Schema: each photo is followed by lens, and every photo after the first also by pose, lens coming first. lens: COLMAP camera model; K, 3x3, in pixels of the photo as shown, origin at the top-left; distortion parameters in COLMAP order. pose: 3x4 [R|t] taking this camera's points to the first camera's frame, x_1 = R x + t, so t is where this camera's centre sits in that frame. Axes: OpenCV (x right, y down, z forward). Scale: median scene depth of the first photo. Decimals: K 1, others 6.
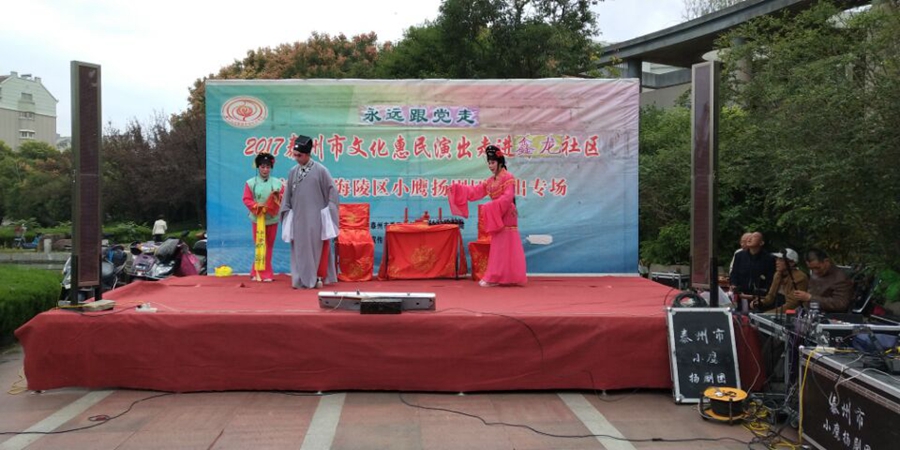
lens RADIAL K [[681.4, 0, 450.0], [0, 681.4, 225.0], [0, 0, 1]] dist [0.003166, 0.040623]
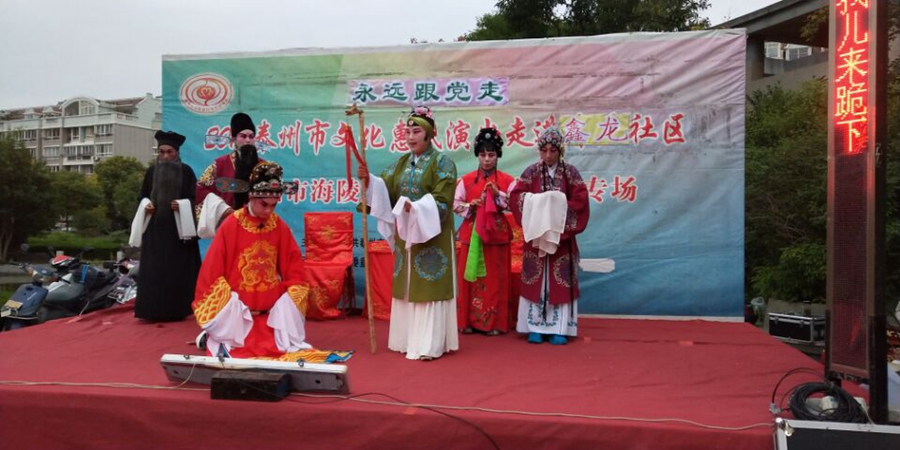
lens RADIAL K [[687.3, 0, 450.0], [0, 687.3, 225.0], [0, 0, 1]] dist [-0.028096, 0.056449]
pose [[0.985945, 0.005201, -0.166988, 0.102284], [-0.008565, 0.999775, -0.019430, -0.004376], [0.166849, 0.020588, 0.985767, 0.285506]]
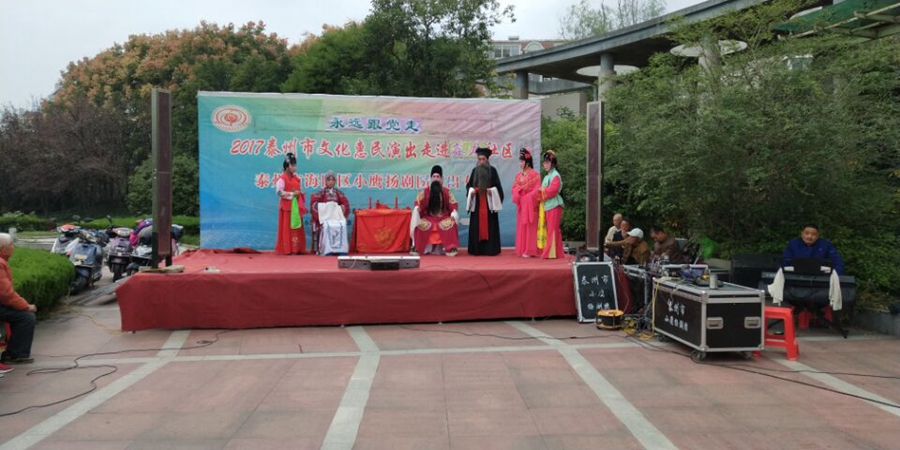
lens RADIAL K [[681.4, 0, 450.0], [0, 681.4, 225.0], [0, 0, 1]] dist [0.003166, 0.040623]
pose [[0.982594, -0.006017, 0.185668, -0.145419], [0.003144, 0.999871, 0.015763, 0.007191], [-0.185739, -0.014905, 0.982486, -0.277049]]
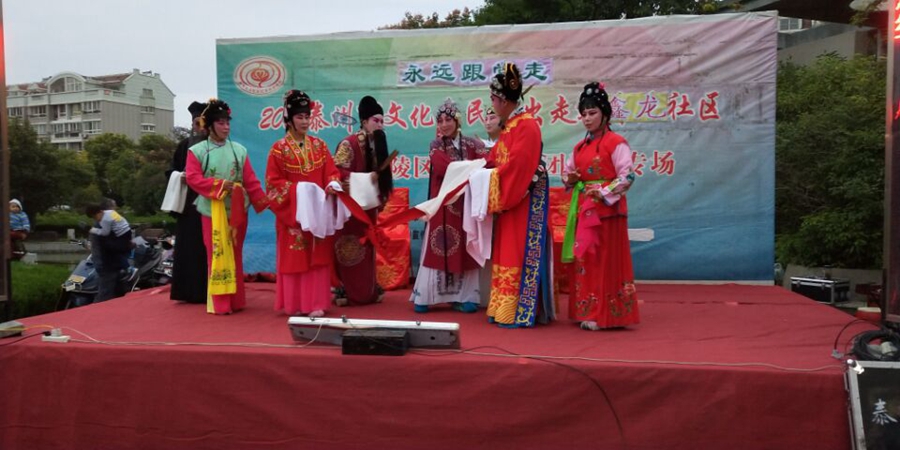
lens RADIAL K [[687.3, 0, 450.0], [0, 687.3, 225.0], [0, 0, 1]] dist [-0.028096, 0.056449]
pose [[0.988616, -0.000575, -0.150461, 0.044142], [0.003443, 0.999817, 0.018796, -0.003462], [0.150423, -0.019100, 0.988437, 0.228579]]
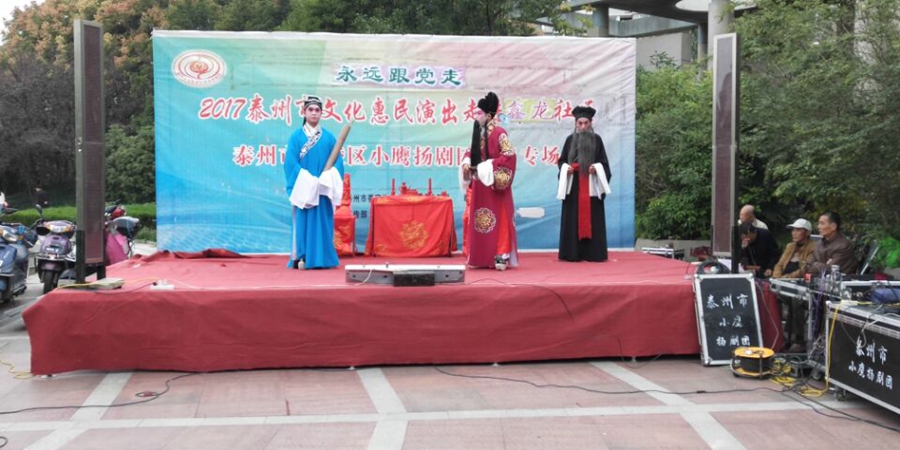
lens RADIAL K [[871.2, 0, 450.0], [0, 871.2, 225.0], [0, 0, 1]] dist [0.025903, -0.010224]
pose [[0.991176, -0.008807, 0.132259, -0.133999], [0.005072, 0.999580, 0.028546, 0.004032], [-0.132455, -0.027623, 0.990804, -0.154129]]
